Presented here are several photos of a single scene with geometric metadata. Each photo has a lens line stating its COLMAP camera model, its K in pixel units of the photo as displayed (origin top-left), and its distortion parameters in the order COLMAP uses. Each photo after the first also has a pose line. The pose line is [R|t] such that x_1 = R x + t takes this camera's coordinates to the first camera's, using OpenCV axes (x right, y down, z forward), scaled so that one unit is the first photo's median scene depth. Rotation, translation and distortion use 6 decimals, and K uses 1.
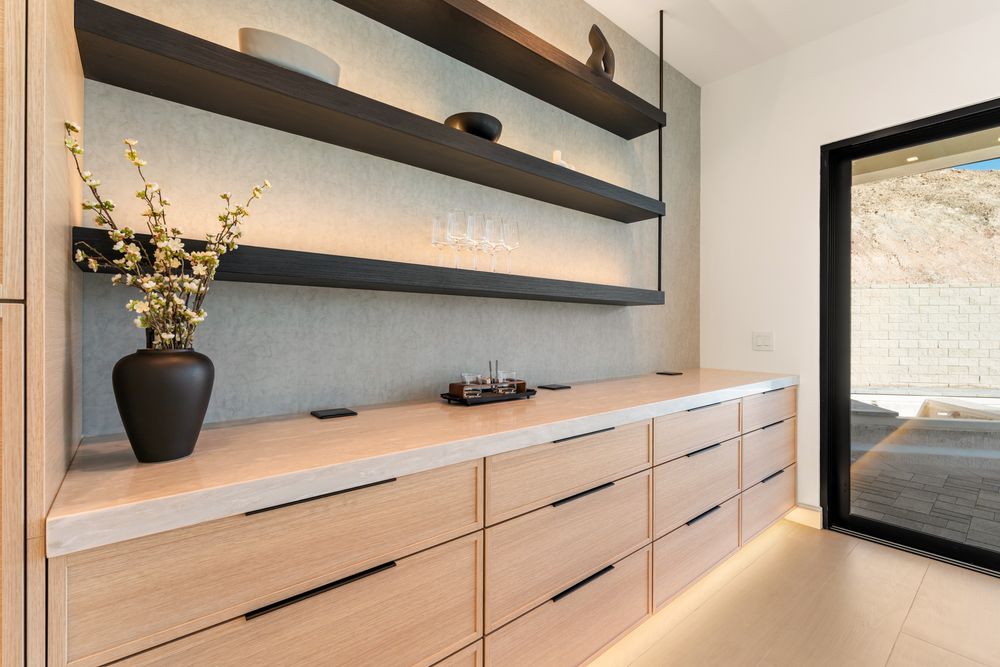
lens RADIAL K [[426.3, 0, 486.3], [0, 426.3, 330.2], [0, 0, 1]] dist [-0.000749, 0.000097]
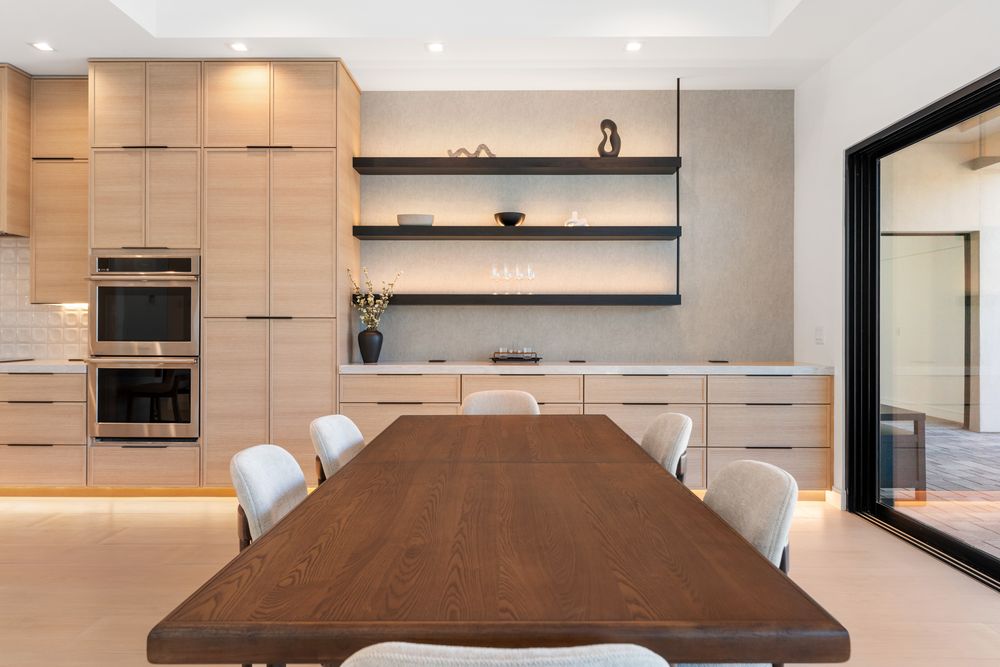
lens RADIAL K [[604.5, 0, 504.0], [0, 604.5, 329.4], [0, 0, 1]] dist [0.003103, 0.001307]
pose [[0.779499, -0.002833, -0.626397, 1.552041], [0.000176, 0.999991, -0.004303, 0.030356], [0.626403, 0.003244, 0.779493, -1.037199]]
